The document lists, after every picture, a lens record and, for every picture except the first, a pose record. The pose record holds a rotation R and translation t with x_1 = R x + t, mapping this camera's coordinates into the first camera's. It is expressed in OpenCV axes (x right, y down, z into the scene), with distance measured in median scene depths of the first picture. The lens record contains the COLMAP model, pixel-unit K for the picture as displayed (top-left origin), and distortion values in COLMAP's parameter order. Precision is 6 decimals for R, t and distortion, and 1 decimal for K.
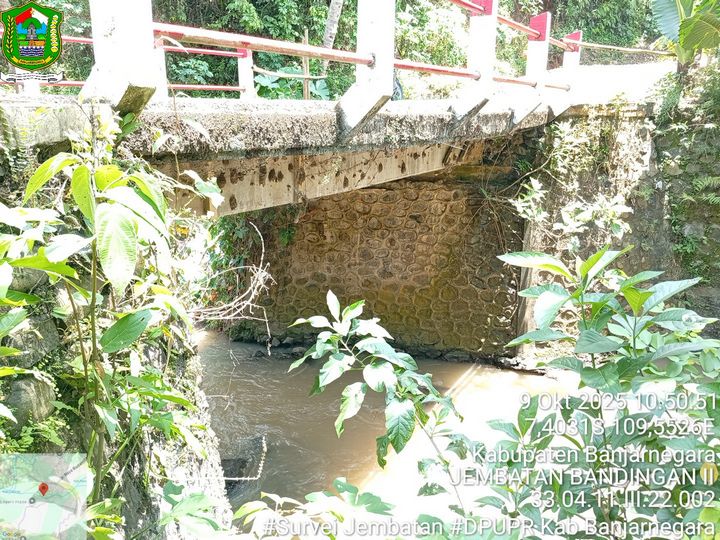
lens RADIAL K [[552.8, 0, 360.0], [0, 552.8, 270.0], [0, 0, 1]] dist [0.092371, -0.188941]
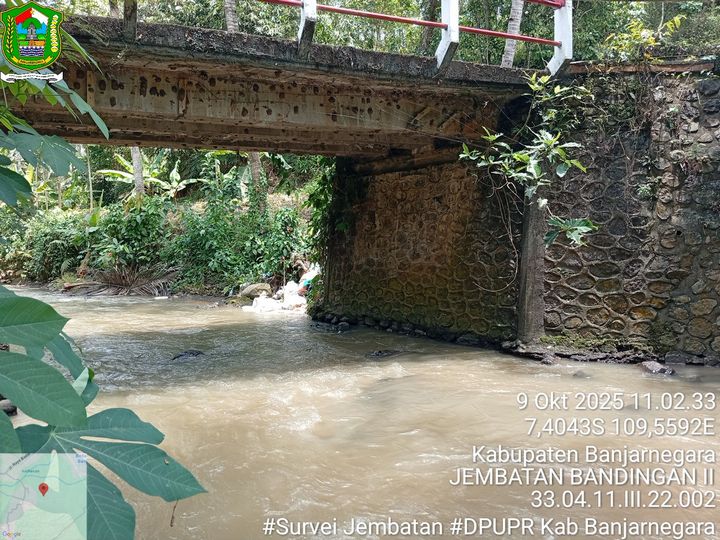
lens RADIAL K [[542.0, 0, 341.0], [0, 542.0, 266.8], [0, 0, 1]] dist [0.084228, -0.160928]
pose [[0.809959, 0.022864, -0.586041, 0.550943], [-0.147886, 0.974913, -0.166355, 0.225497], [0.567536, 0.221408, 0.793021, 0.115268]]
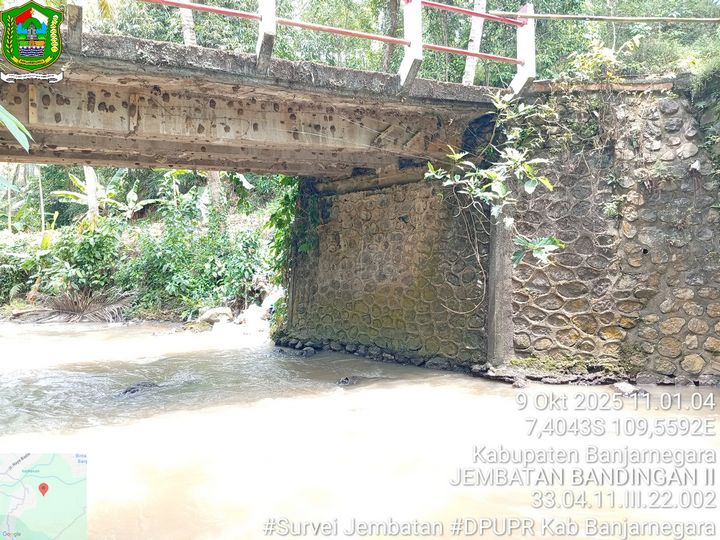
lens RADIAL K [[547.5, 0, 340.0], [0, 547.5, 268.2], [0, 0, 1]] dist [0.075544, -0.162837]
pose [[0.845596, -0.007453, -0.533772, 0.534864], [-0.123150, 0.970208, -0.208640, 0.216797], [0.519425, 0.242159, 0.819486, 0.137480]]
